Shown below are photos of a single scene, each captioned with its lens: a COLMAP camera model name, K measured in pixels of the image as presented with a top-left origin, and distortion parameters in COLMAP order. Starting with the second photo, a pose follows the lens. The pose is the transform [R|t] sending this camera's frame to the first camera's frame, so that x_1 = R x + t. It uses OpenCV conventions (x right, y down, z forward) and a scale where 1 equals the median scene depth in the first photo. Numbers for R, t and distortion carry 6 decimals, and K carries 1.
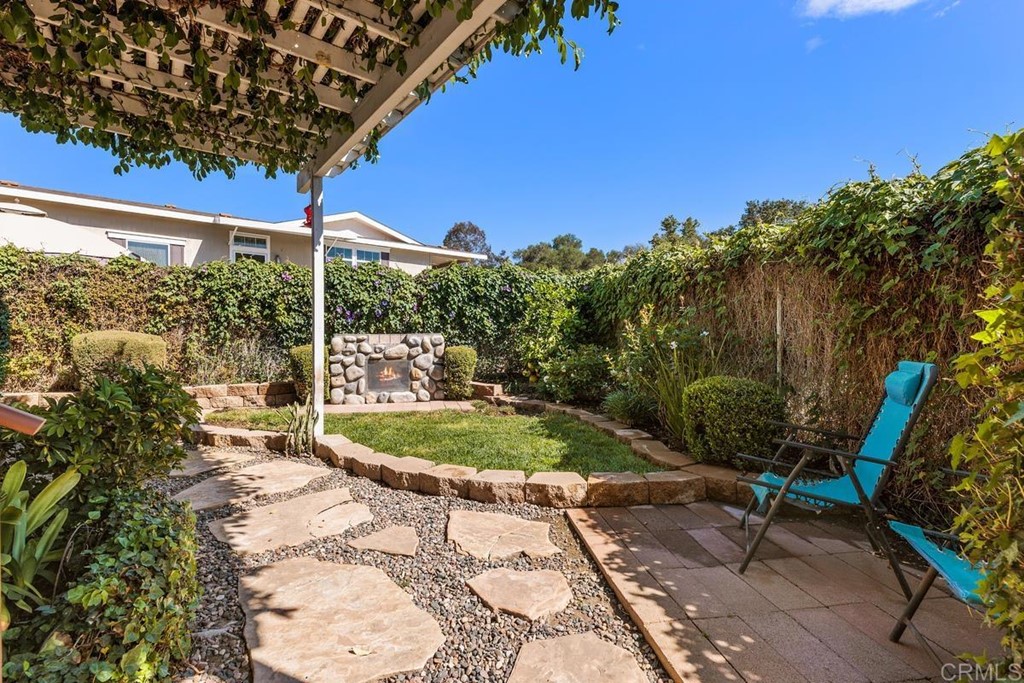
lens RADIAL K [[500.3, 0, 511.6], [0, 500.3, 337.4], [0, 0, 1]] dist [0.000107, 0.000140]
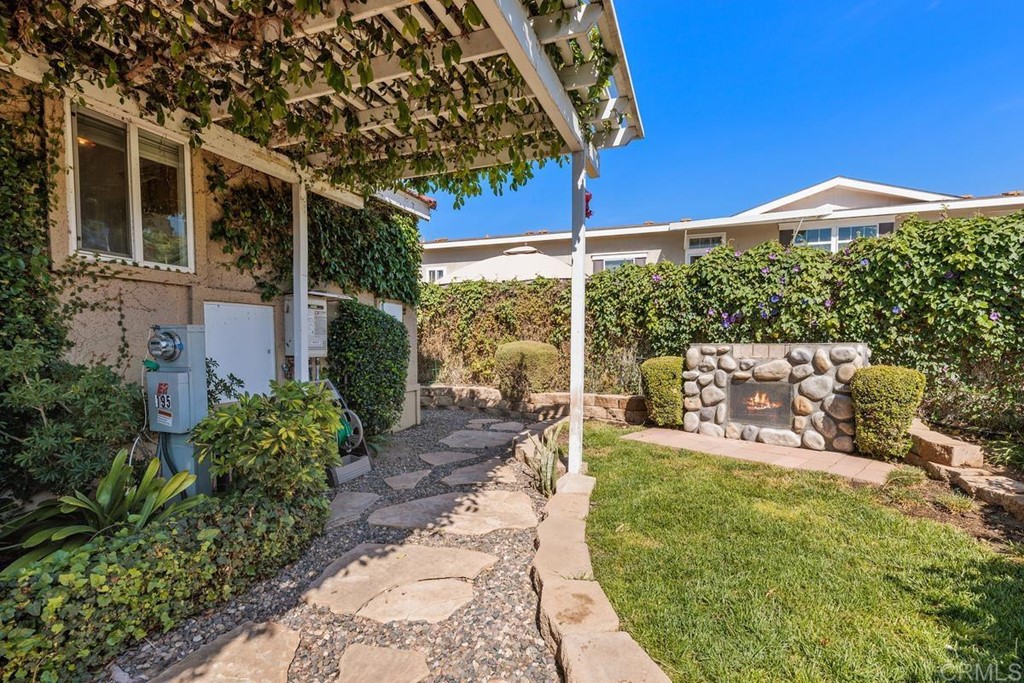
lens RADIAL K [[475.2, 0, 512.9], [0, 475.2, 355.6], [0, 0, 1]] dist [-0.000094, 0.000204]
pose [[0.494468, 0.027288, -0.868767, 0.157927], [0.009811, 0.999268, 0.036971, -0.018340], [0.869141, -0.026804, 0.493838, 0.365993]]
